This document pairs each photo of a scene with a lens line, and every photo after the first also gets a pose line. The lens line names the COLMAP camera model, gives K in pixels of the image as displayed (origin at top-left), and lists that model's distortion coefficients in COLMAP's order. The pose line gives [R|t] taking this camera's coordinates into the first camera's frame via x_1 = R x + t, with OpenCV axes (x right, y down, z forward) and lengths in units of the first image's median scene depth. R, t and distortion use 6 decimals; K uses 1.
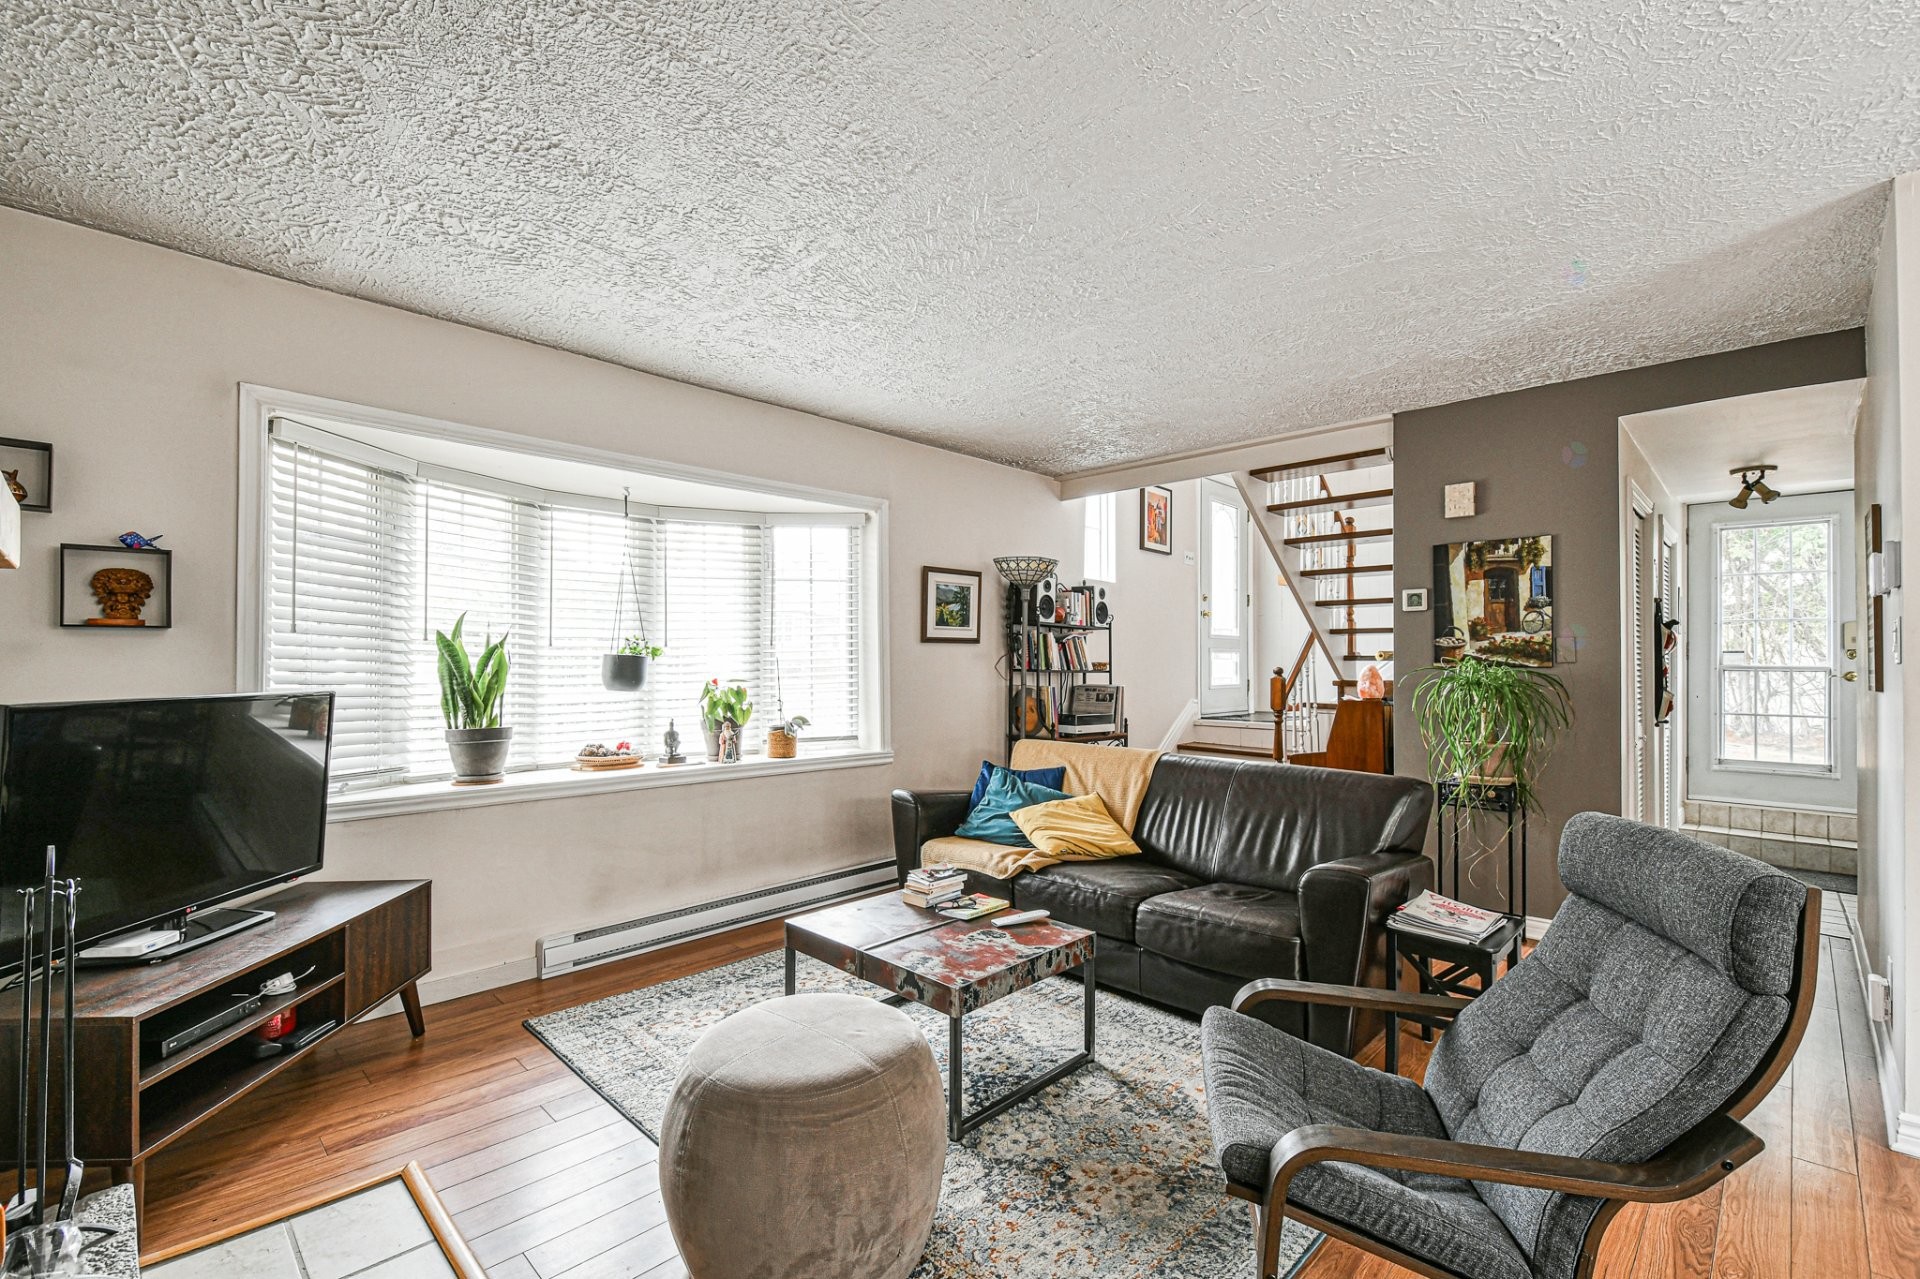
lens RADIAL K [[838.7, 0, 960.0], [0, 838.7, 639.5], [0, 0, 1]] dist [0.000999, -0.008493]
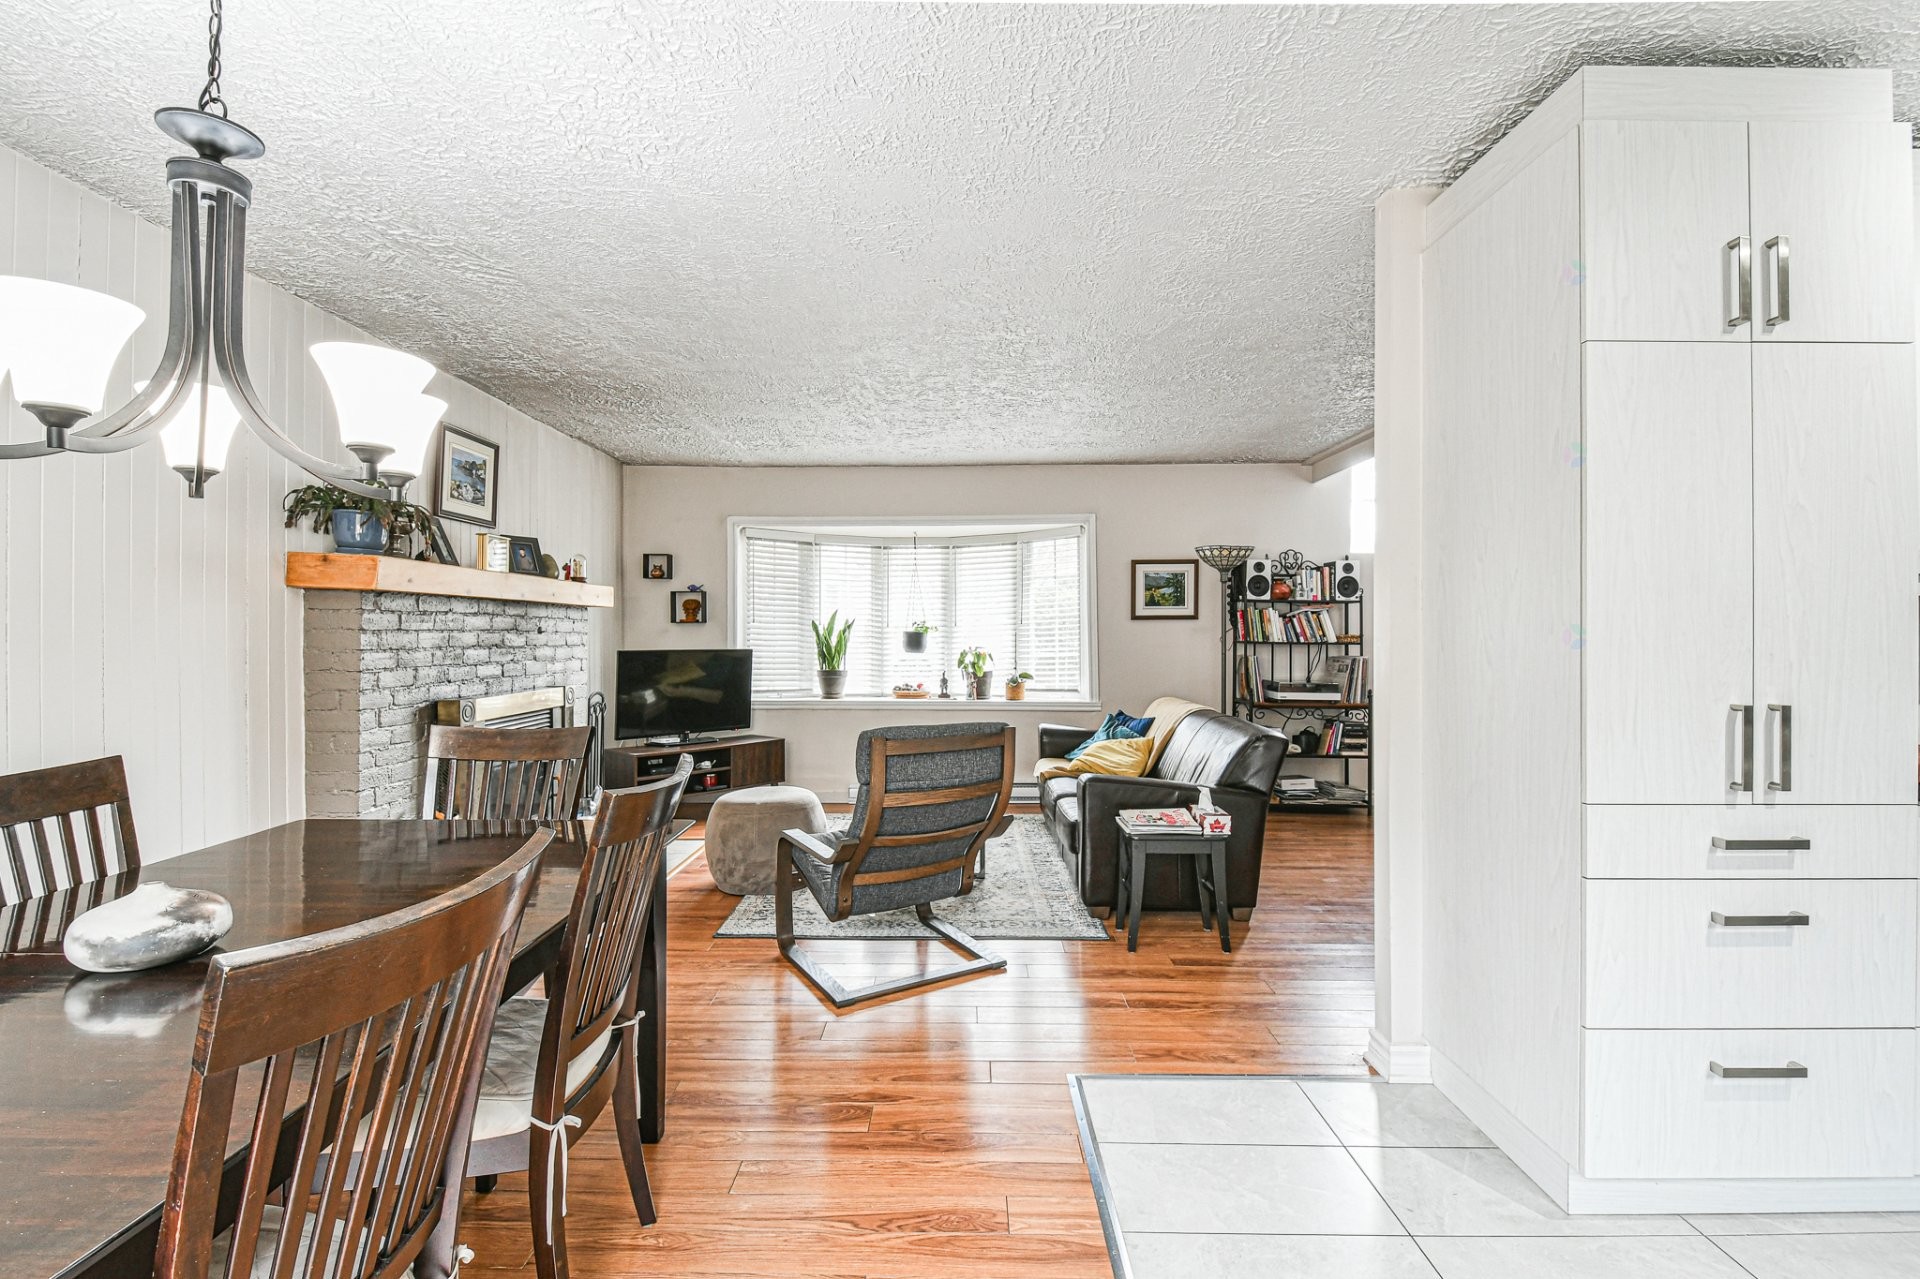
lens RADIAL K [[838.7, 0, 960.0], [0, 838.7, 639.5], [0, 0, 1]] dist [0.000999, -0.008493]
pose [[0.686145, -0.000055, -0.727465, 0.732851], [0.022762, 0.999512, 0.021393, 0.000309], [0.727108, -0.031237, 0.685812, -0.076653]]
